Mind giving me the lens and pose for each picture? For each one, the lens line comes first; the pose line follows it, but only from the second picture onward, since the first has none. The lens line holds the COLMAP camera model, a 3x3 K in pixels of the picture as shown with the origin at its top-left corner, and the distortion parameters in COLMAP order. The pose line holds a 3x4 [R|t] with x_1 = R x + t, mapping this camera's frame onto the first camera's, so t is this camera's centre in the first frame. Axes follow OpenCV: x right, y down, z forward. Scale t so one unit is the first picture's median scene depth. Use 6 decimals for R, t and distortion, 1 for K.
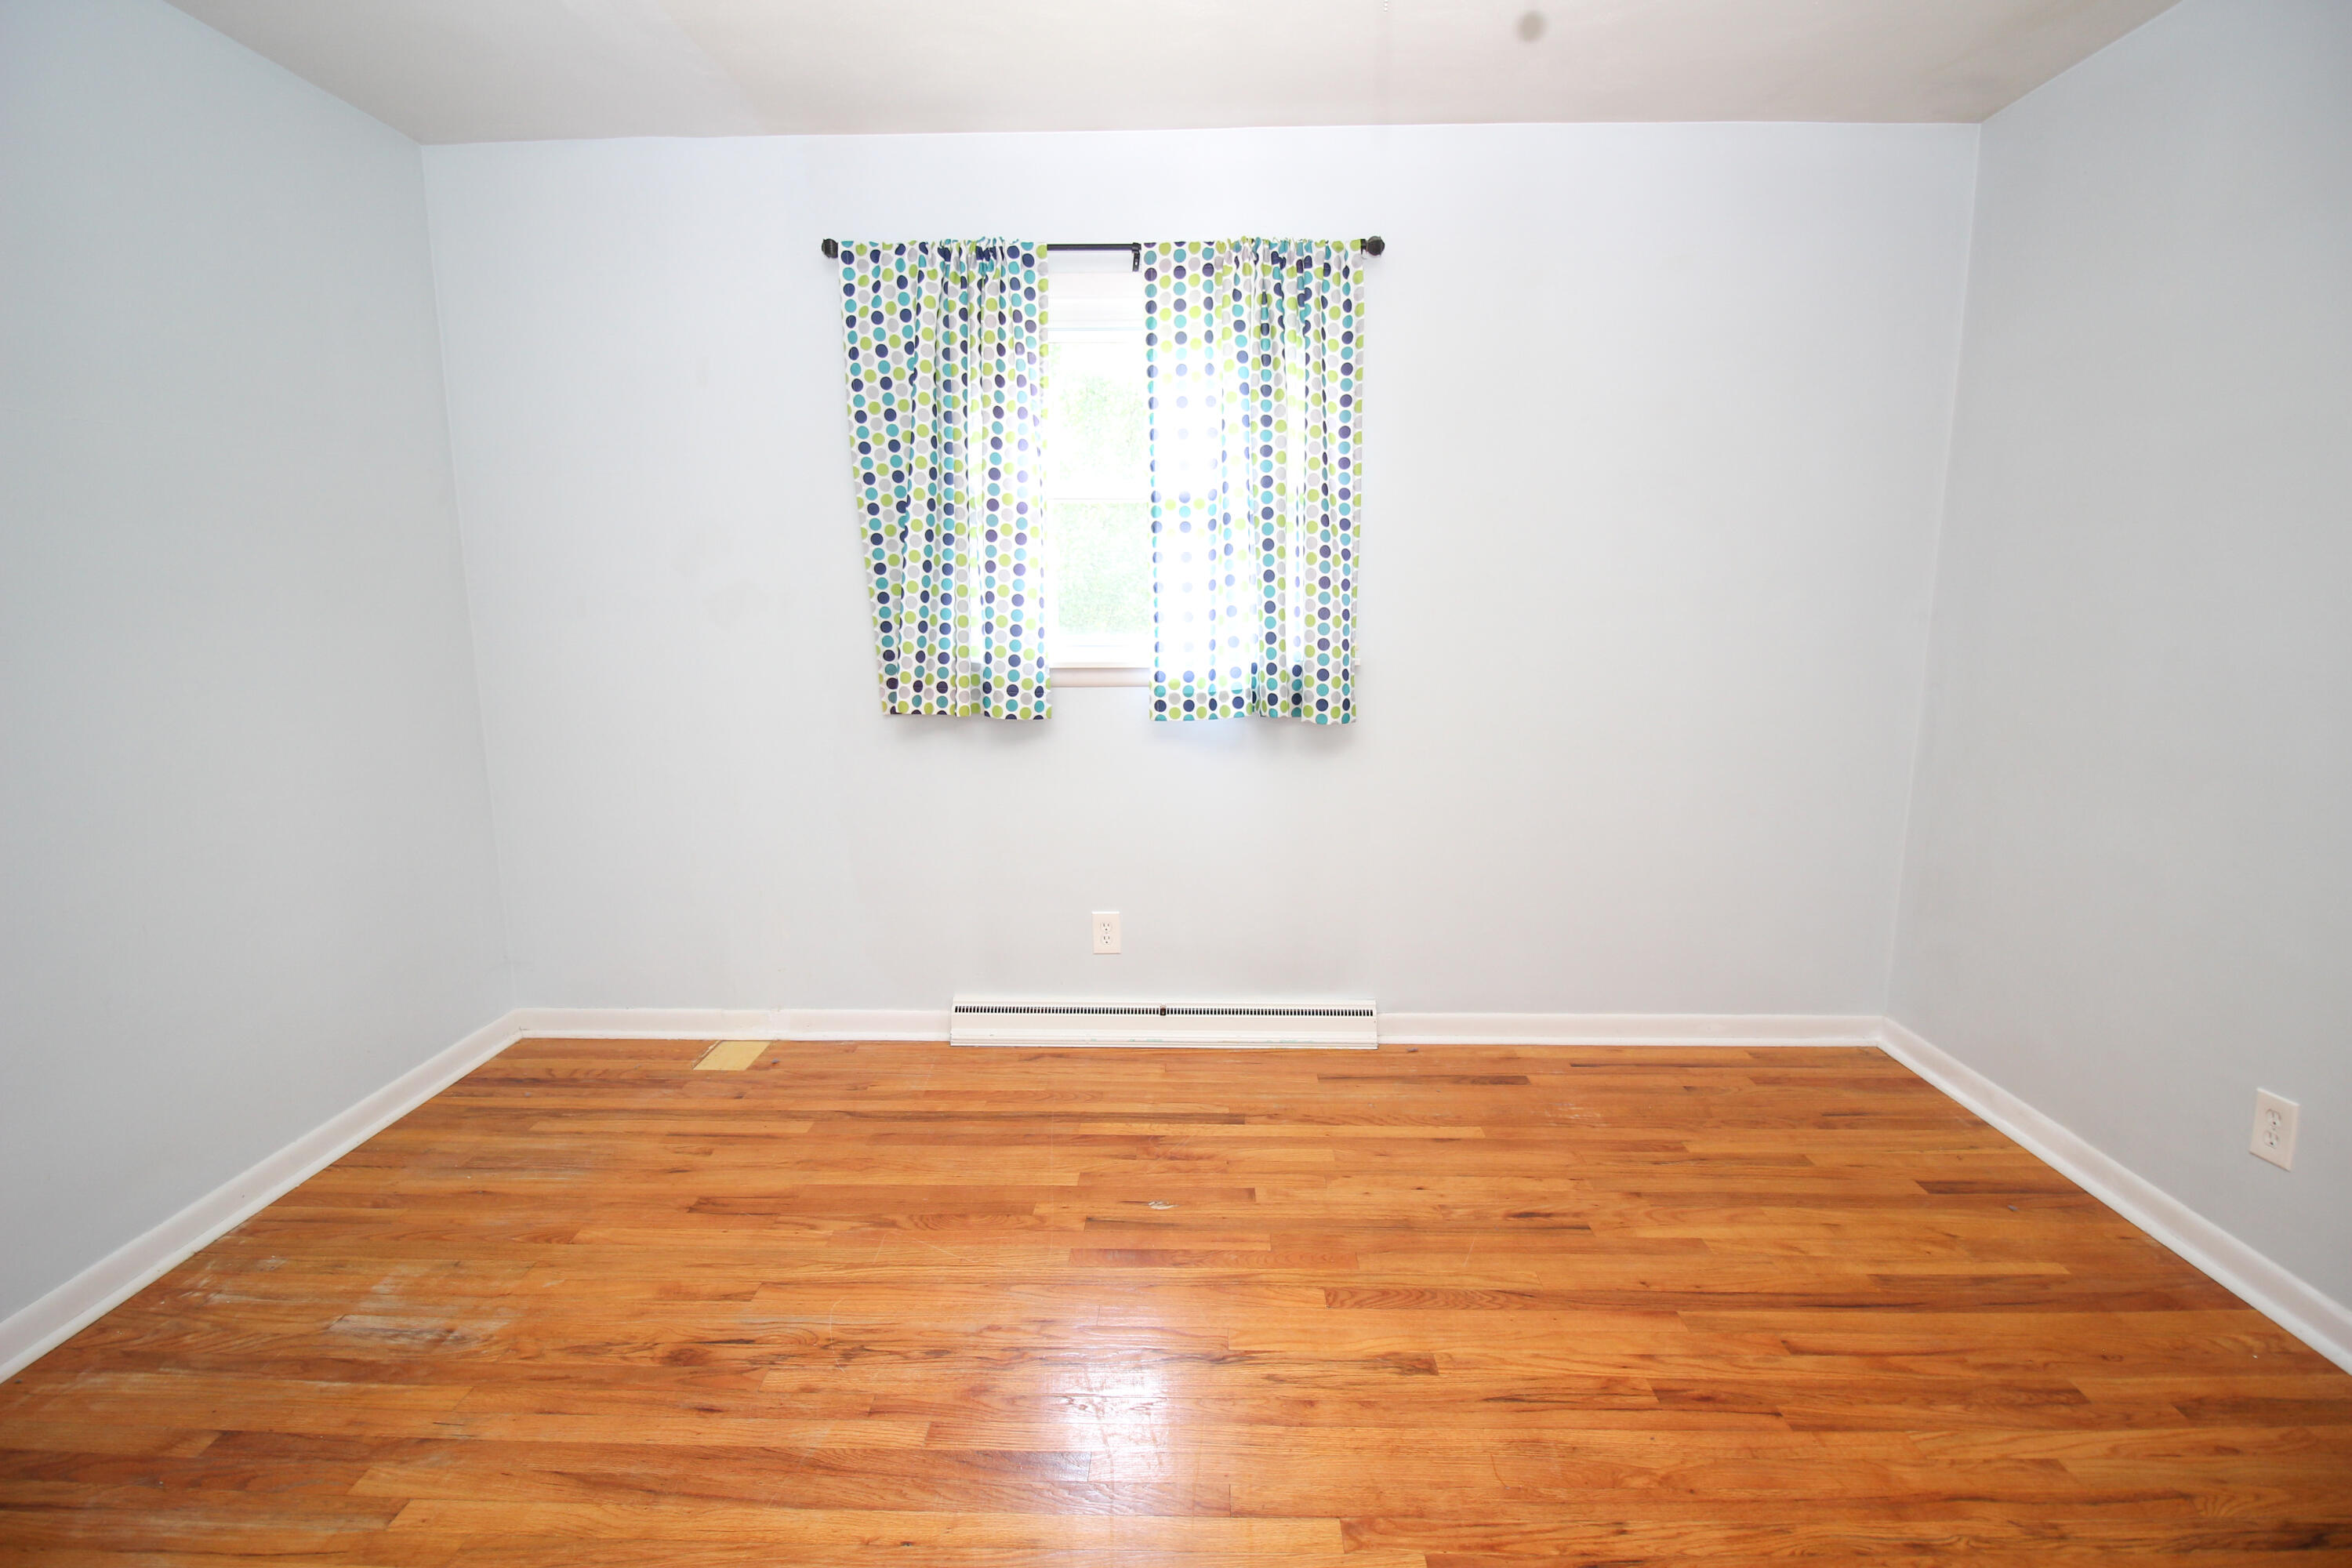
lens RADIAL K [[1097.2, 0, 1179.9], [0, 1097.2, 781.0], [0, 0, 1]] dist [-0.004309, -0.011830]
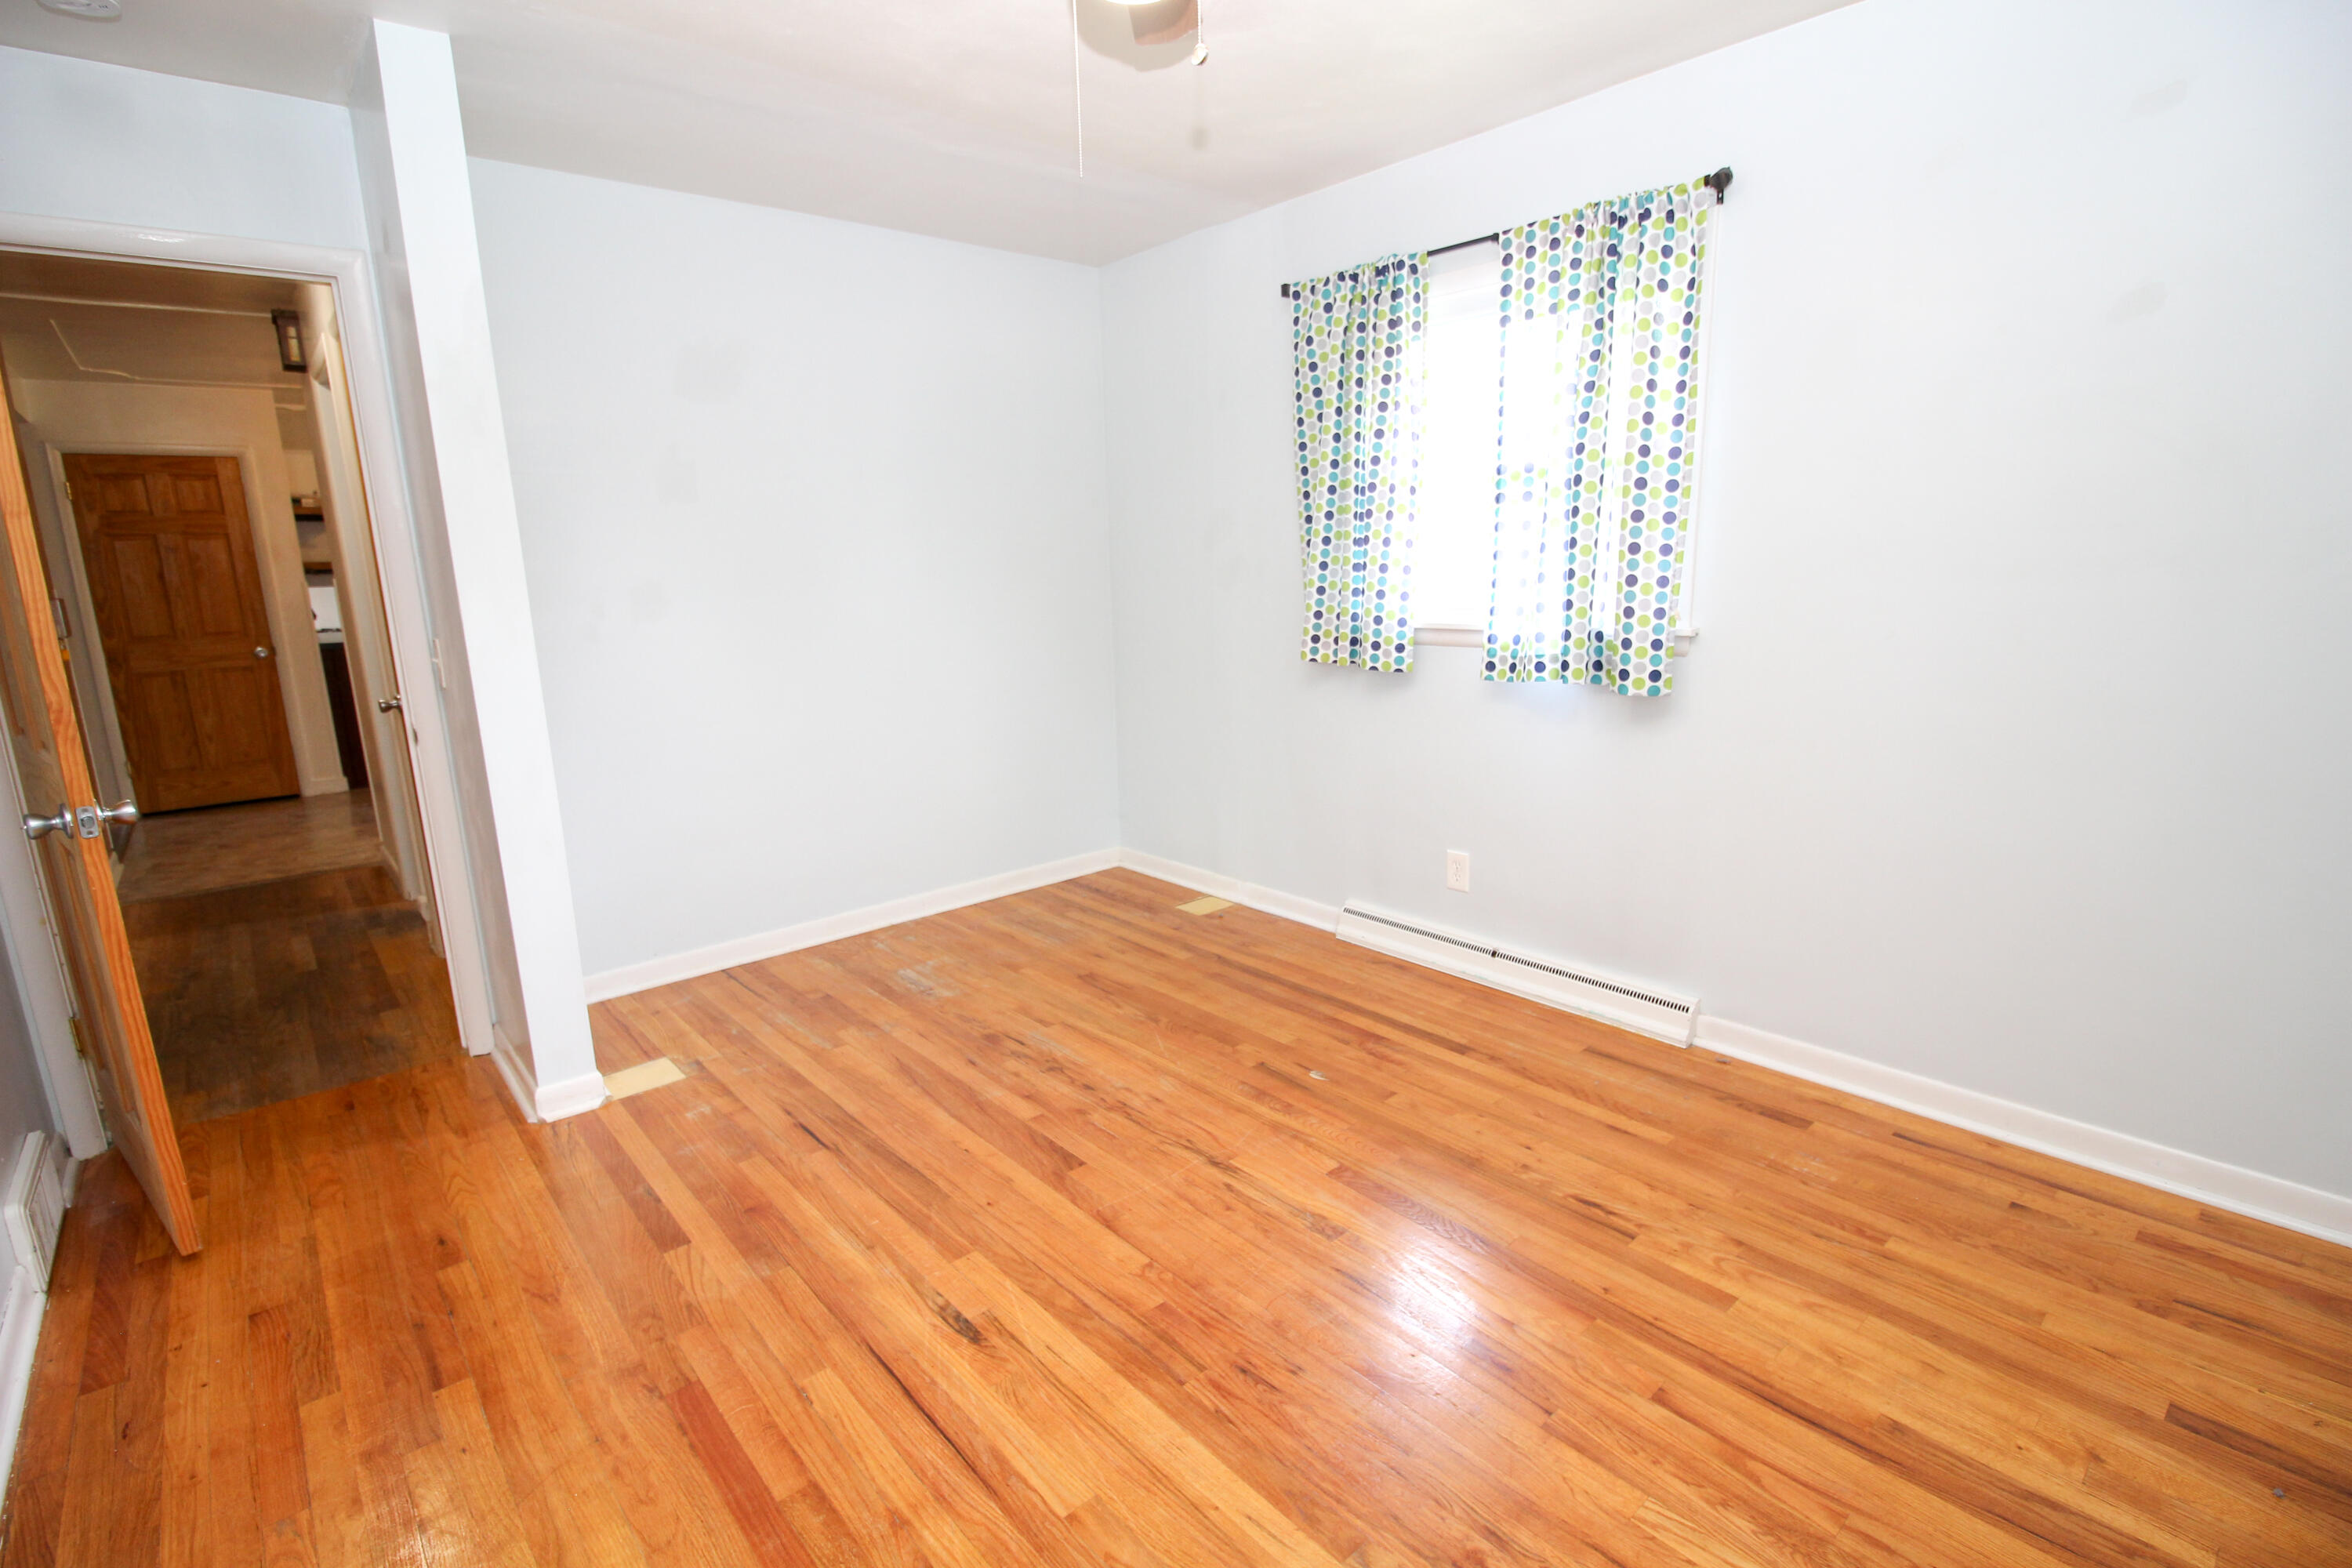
lens RADIAL K [[1097.2, 0, 1182.6], [0, 1097.2, 785.4], [0, 0, 1]] dist [-0.004309, -0.011830]
pose [[0.674905, 0.136455, -0.725178, 0.601290], [-0.104224, 0.990529, 0.089386, -0.018533], [0.730507, 0.015254, 0.682735, 0.051323]]
